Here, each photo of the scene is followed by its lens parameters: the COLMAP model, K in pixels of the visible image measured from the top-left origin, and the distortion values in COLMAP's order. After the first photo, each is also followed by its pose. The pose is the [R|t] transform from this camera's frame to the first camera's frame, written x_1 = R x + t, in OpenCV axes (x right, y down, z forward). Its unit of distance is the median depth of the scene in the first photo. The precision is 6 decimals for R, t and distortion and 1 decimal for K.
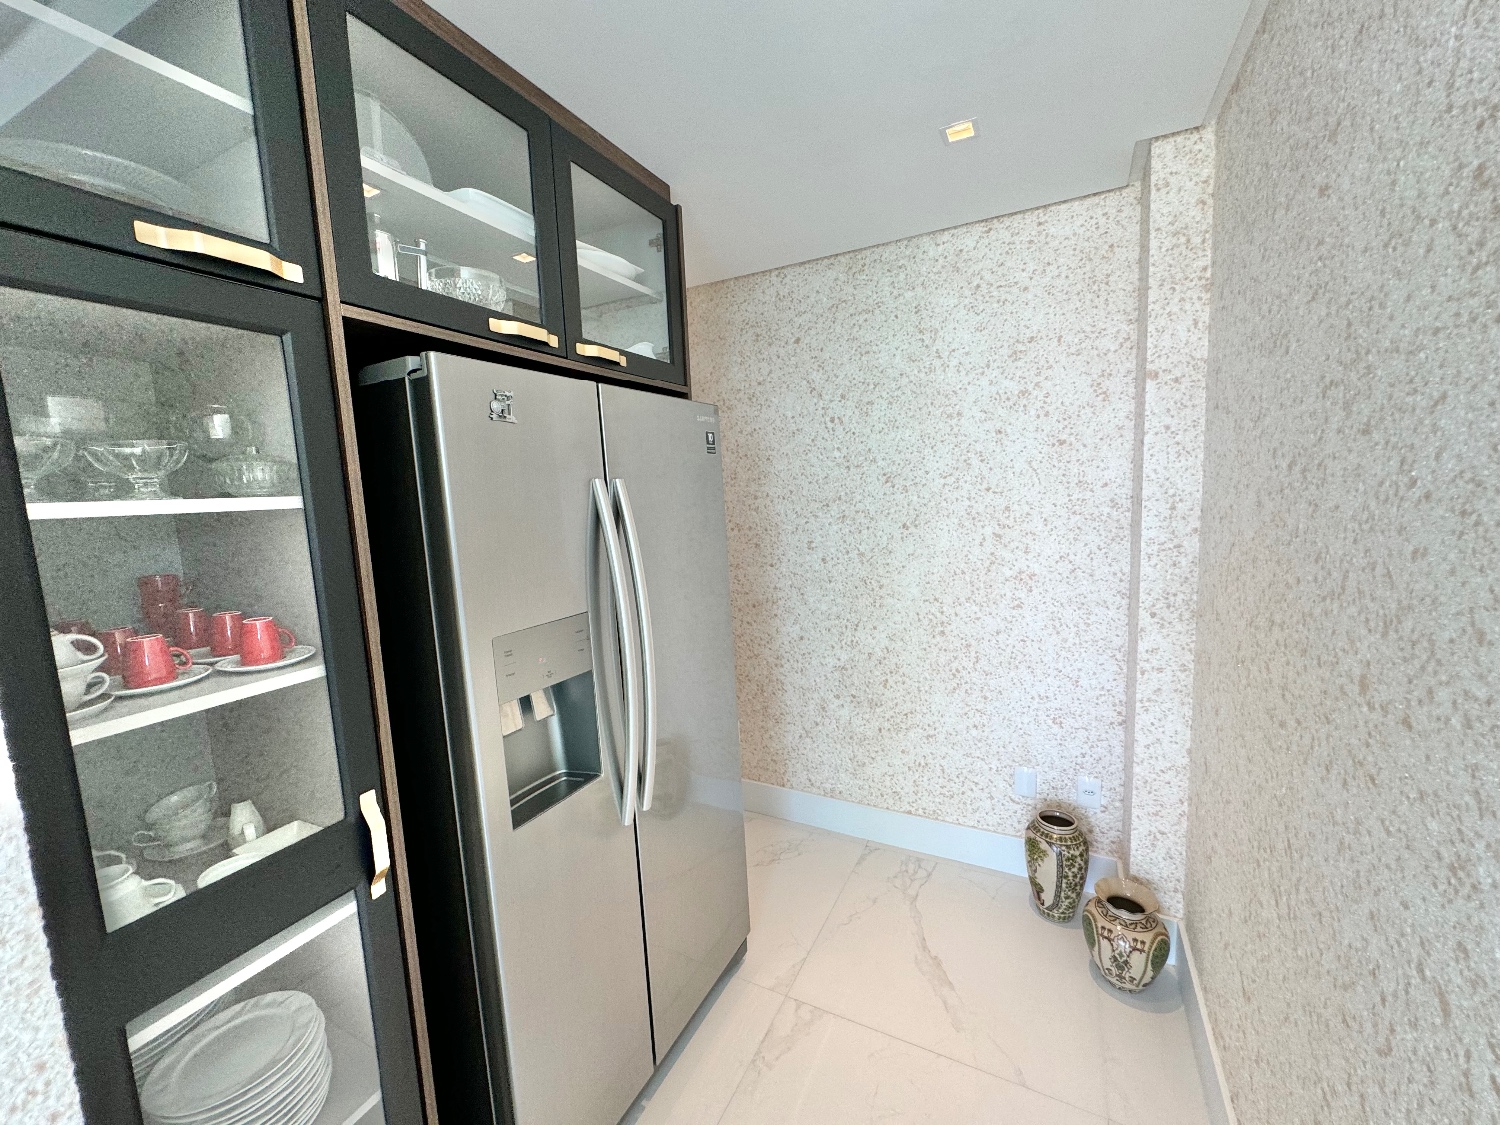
lens RADIAL K [[600.5, 0, 747.5], [0, 600.5, 560.2], [0, 0, 1]] dist [-0.001981, 0.000691]
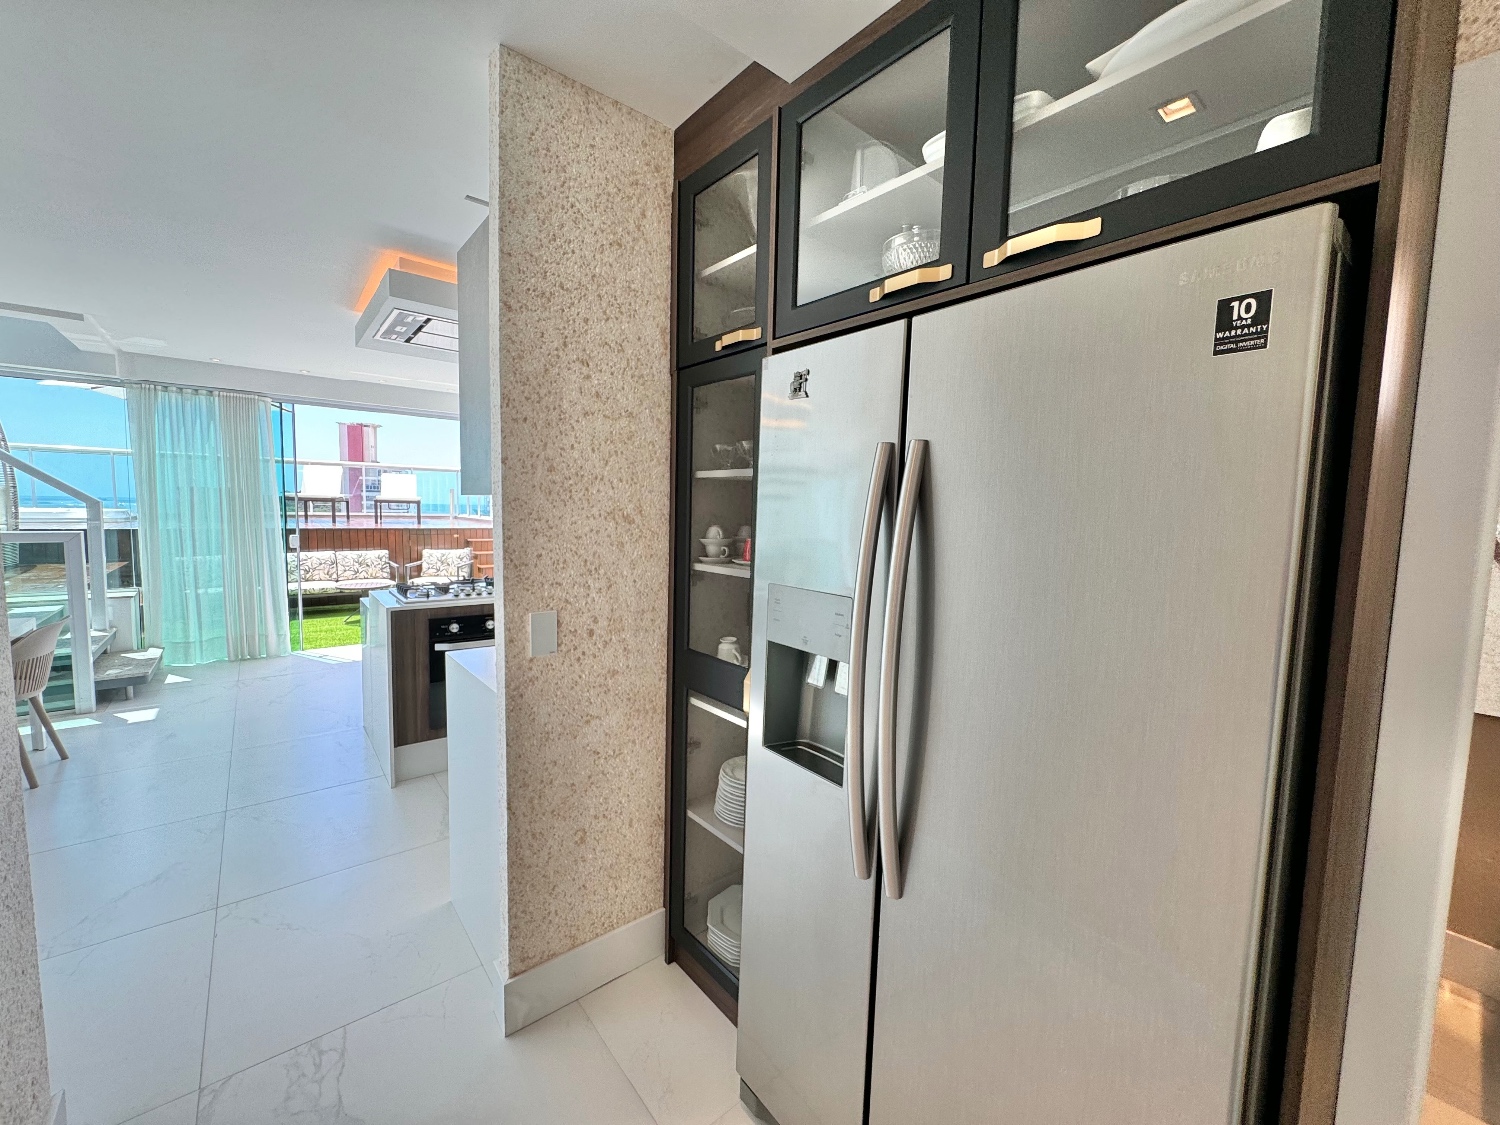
lens RADIAL K [[600.5, 0, 747.5], [0, 600.5, 560.2], [0, 0, 1]] dist [-0.001981, 0.000691]
pose [[-0.395669, 0.122124, -0.910237, 0.602524], [-0.105384, 0.978535, 0.177096, -0.110288], [0.912327, 0.165996, -0.374306, 1.206255]]
